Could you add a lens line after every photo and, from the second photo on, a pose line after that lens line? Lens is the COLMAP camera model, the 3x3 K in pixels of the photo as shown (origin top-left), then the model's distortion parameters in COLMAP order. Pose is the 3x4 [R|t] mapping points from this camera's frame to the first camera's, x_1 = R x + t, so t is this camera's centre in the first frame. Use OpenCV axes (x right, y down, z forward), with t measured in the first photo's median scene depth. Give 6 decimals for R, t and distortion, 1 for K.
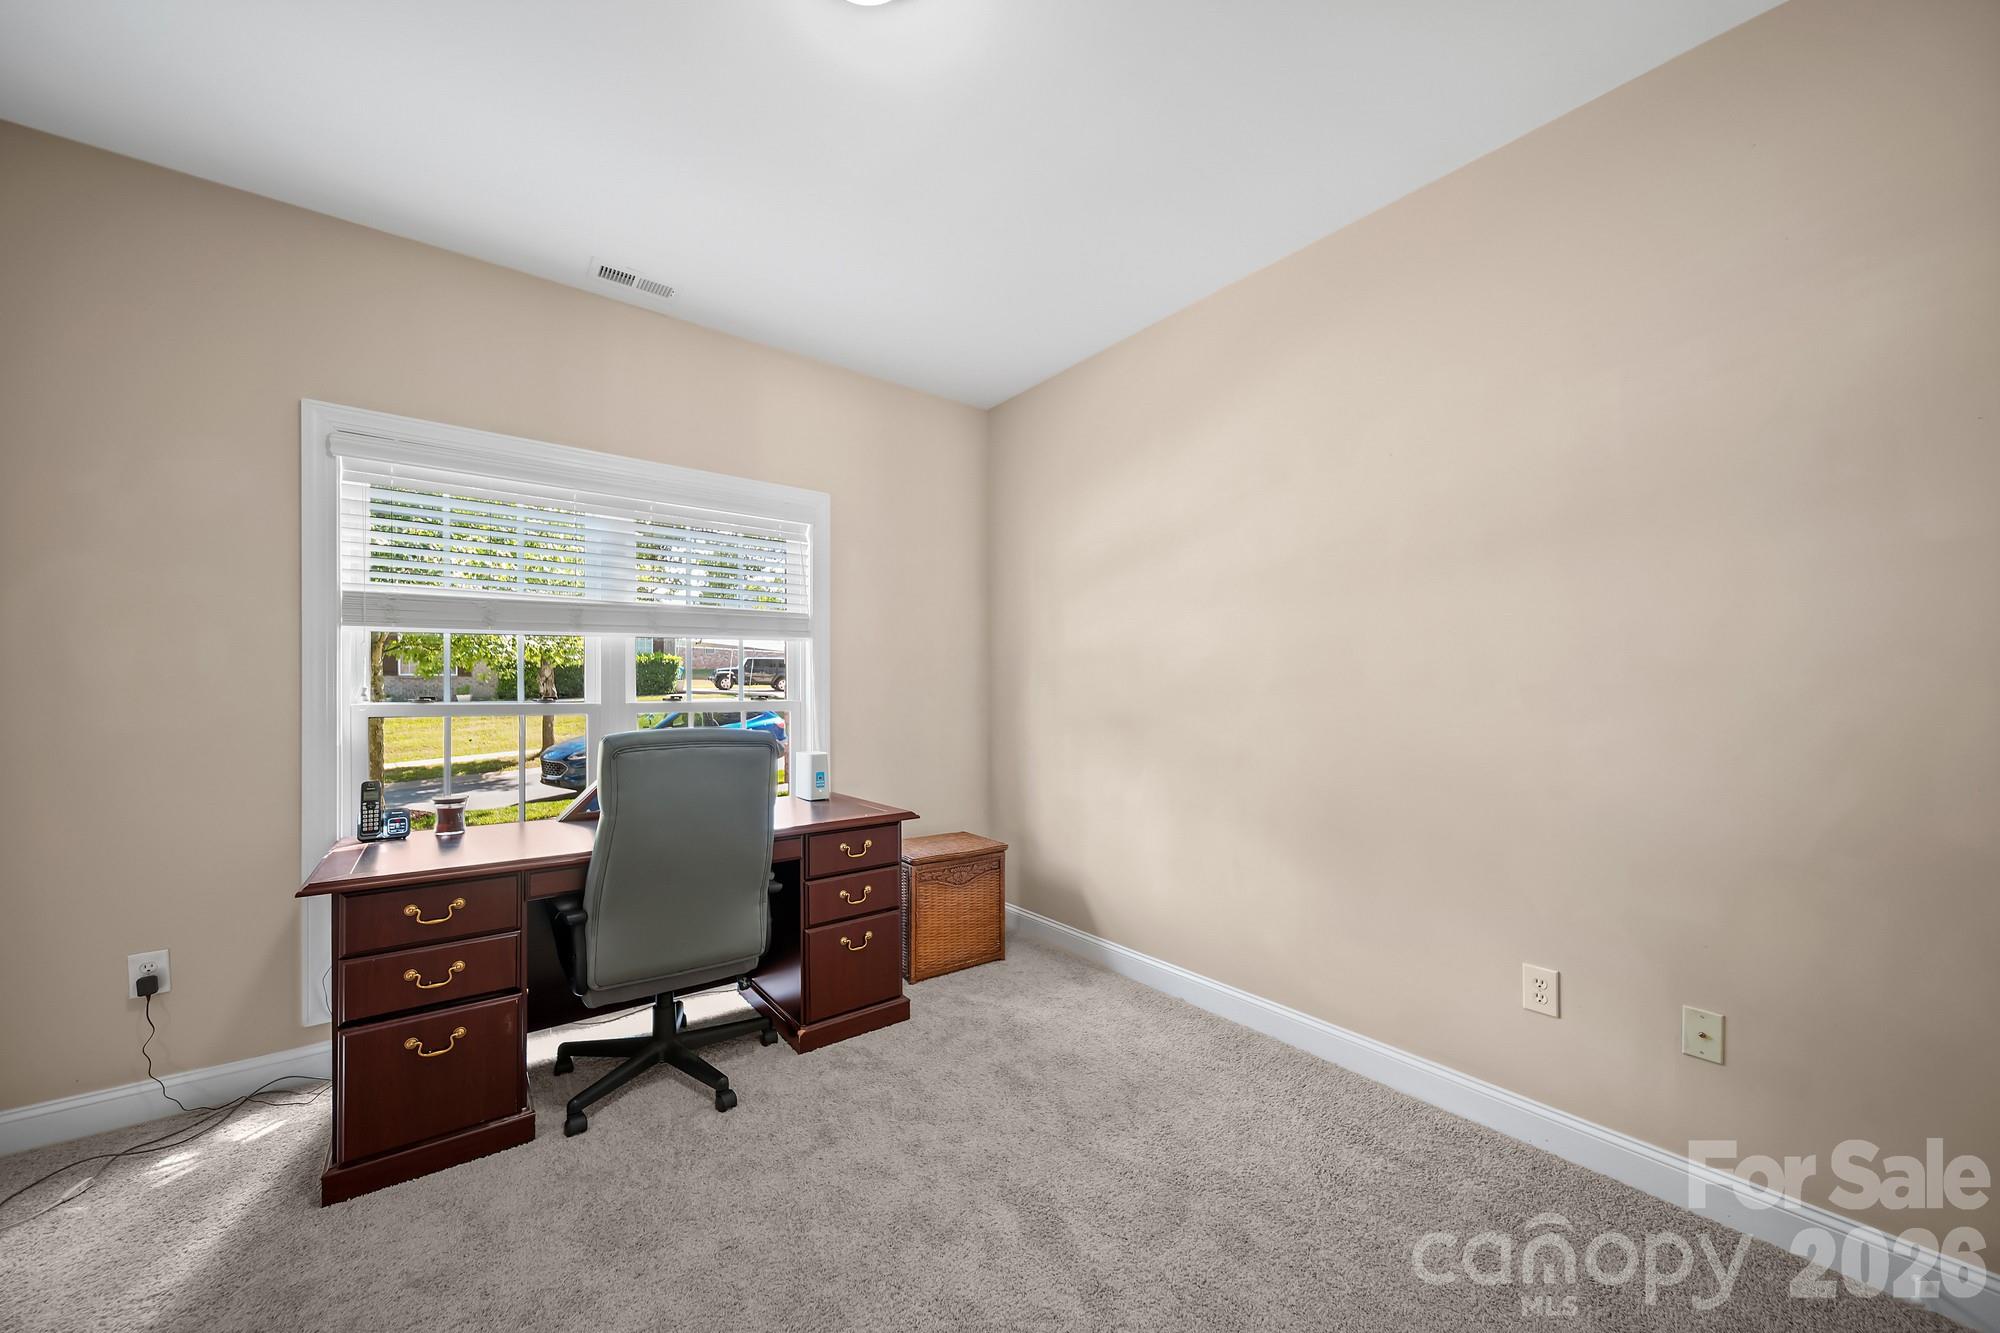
lens RADIAL K [[720.1, 0, 1005.7], [0, 720.1, 669.8], [0, 0, 1]] dist [0.000035, -0.000161]
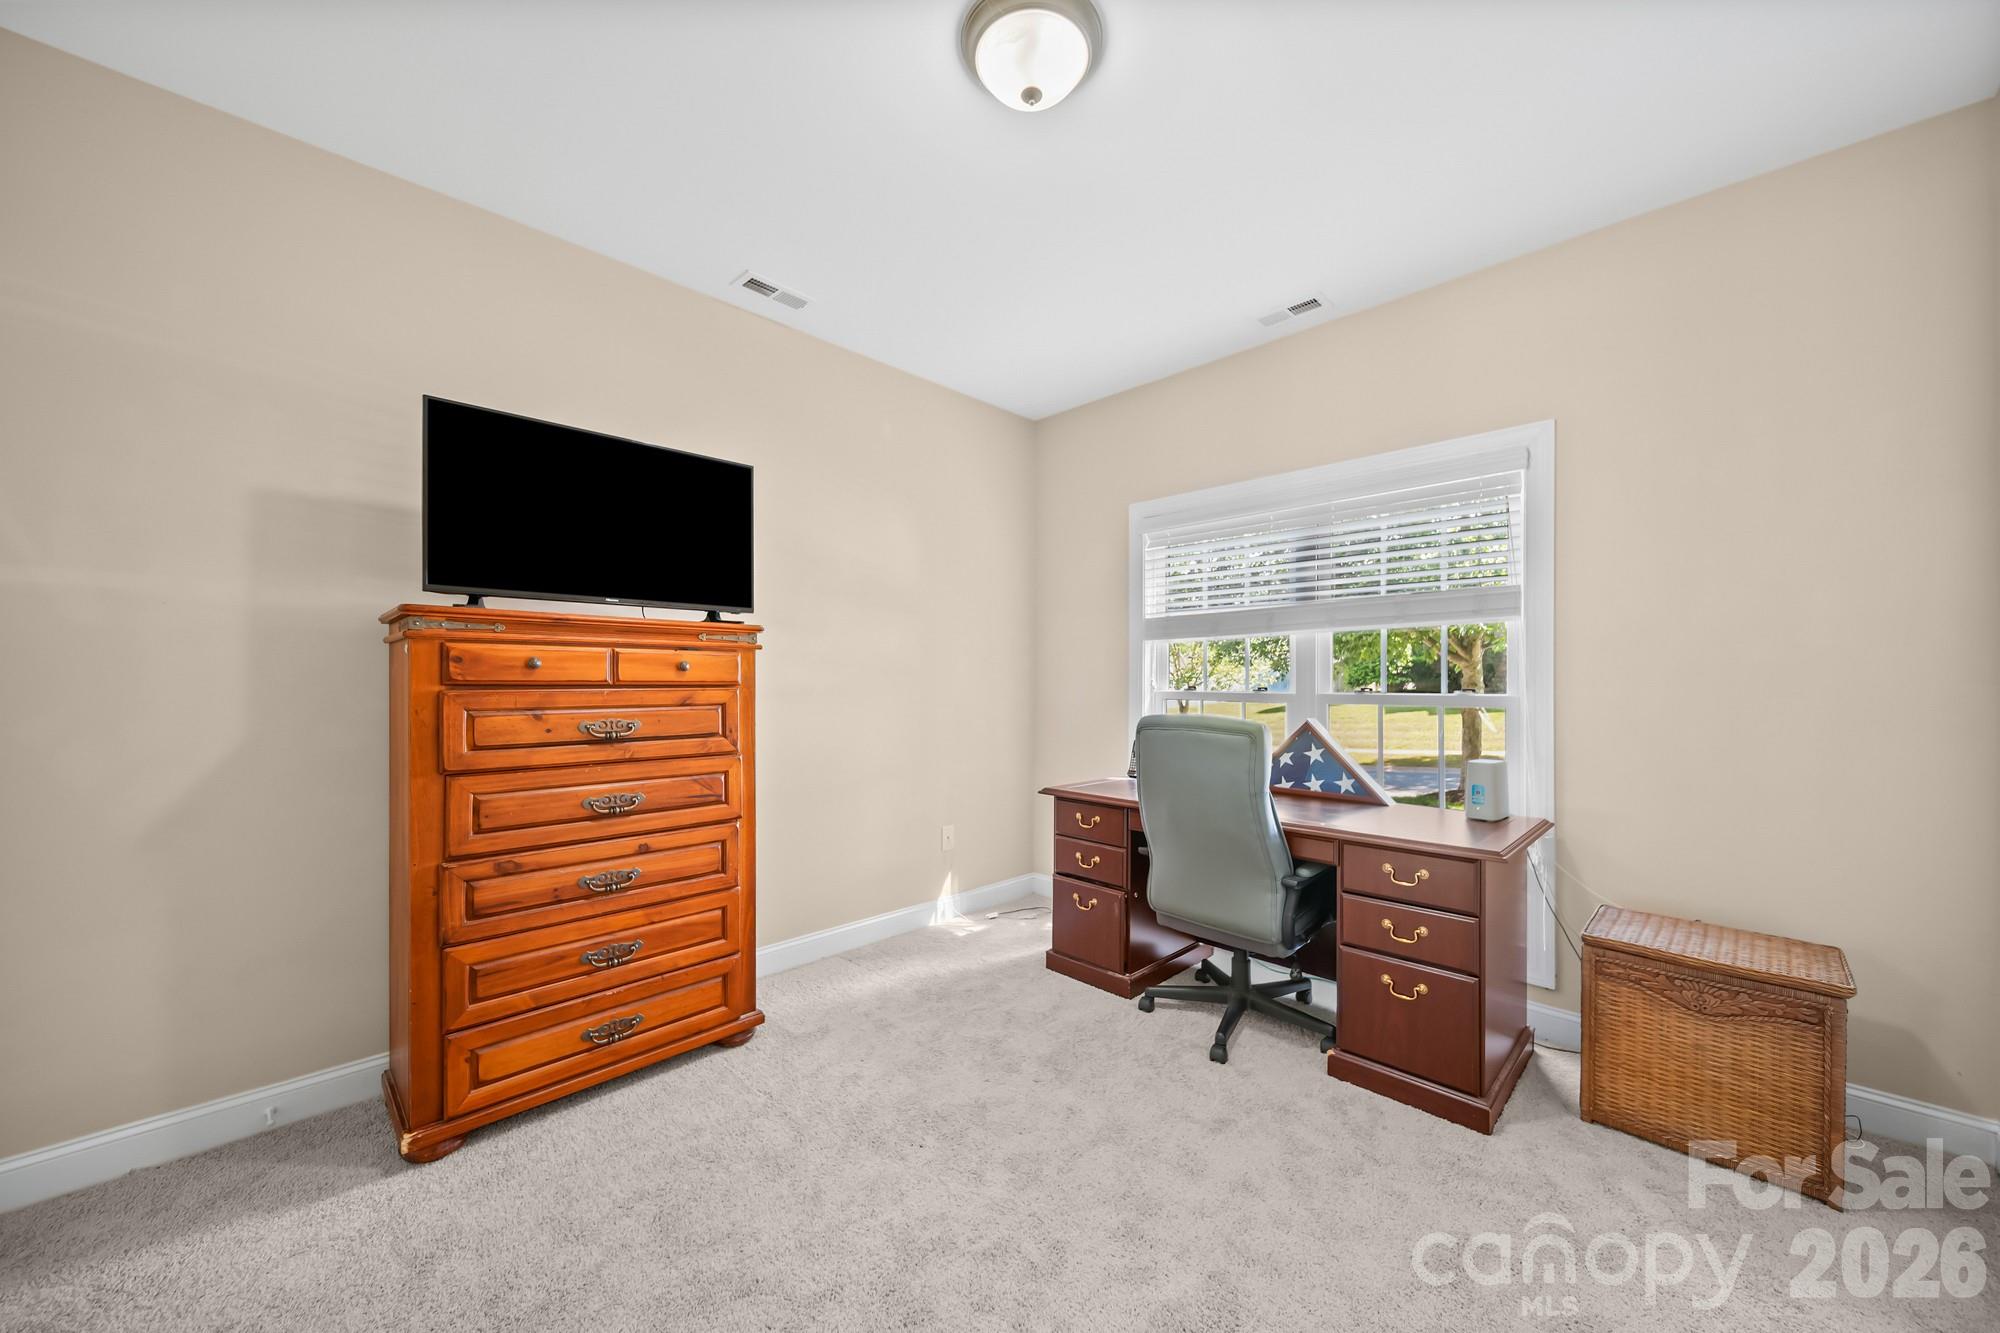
lens RADIAL K [[720.1, 0, 1005.7], [0, 720.1, 669.8], [0, 0, 1]] dist [0.000035, -0.000161]
pose [[0.125789, -0.016797, -0.991915, 0.597433], [0.024149, 0.999612, -0.013865, 0.016024], [0.991763, -0.022210, 0.126146, 0.488553]]
